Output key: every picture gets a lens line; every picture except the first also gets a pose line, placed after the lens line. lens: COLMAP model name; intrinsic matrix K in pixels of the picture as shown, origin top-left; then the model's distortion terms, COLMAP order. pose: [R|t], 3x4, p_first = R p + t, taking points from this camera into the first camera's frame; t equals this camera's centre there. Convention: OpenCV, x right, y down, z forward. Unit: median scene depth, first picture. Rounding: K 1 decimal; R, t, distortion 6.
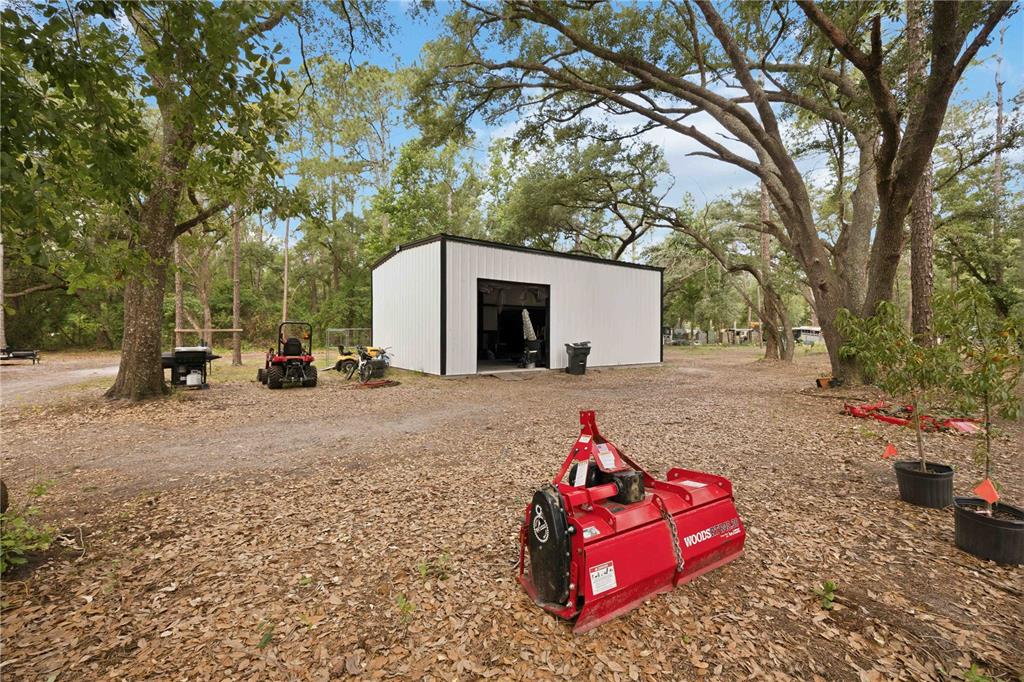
lens RADIAL K [[393.9, 0, 512.0], [0, 393.9, 341.0], [0, 0, 1]] dist [0.001063, 0.000126]
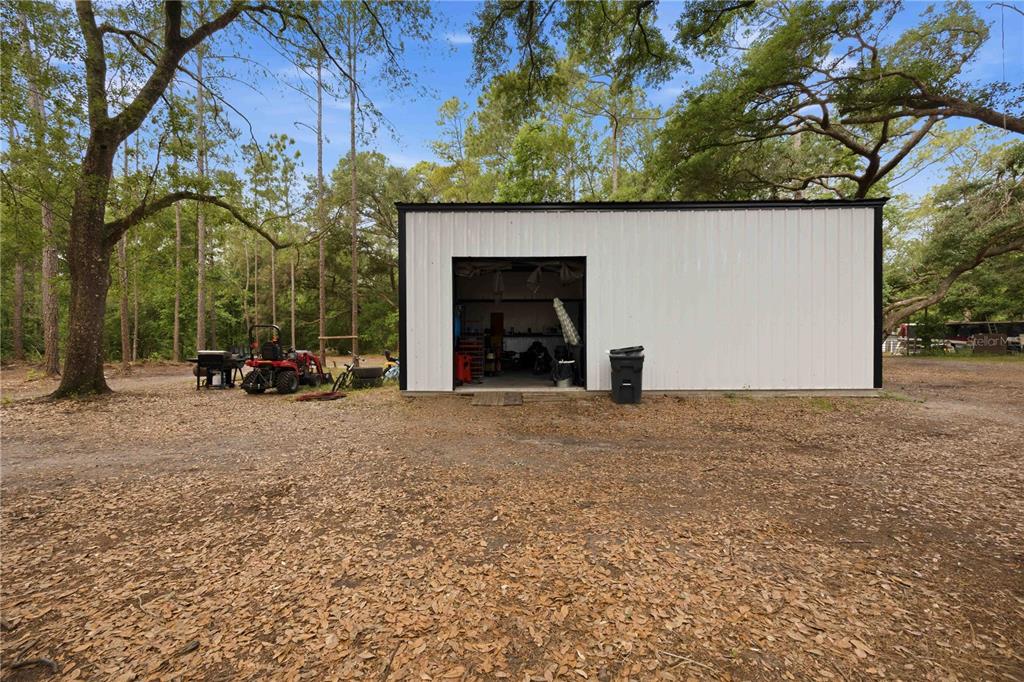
lens RADIAL K [[393.9, 0, 512.0], [0, 393.9, 341.0], [0, 0, 1]] dist [0.001063, 0.000126]
pose [[0.829317, -0.008067, -0.558720, 0.352093], [-0.000408, 0.999887, -0.015042, 0.002241], [0.558778, 0.012703, 0.829220, 0.413039]]
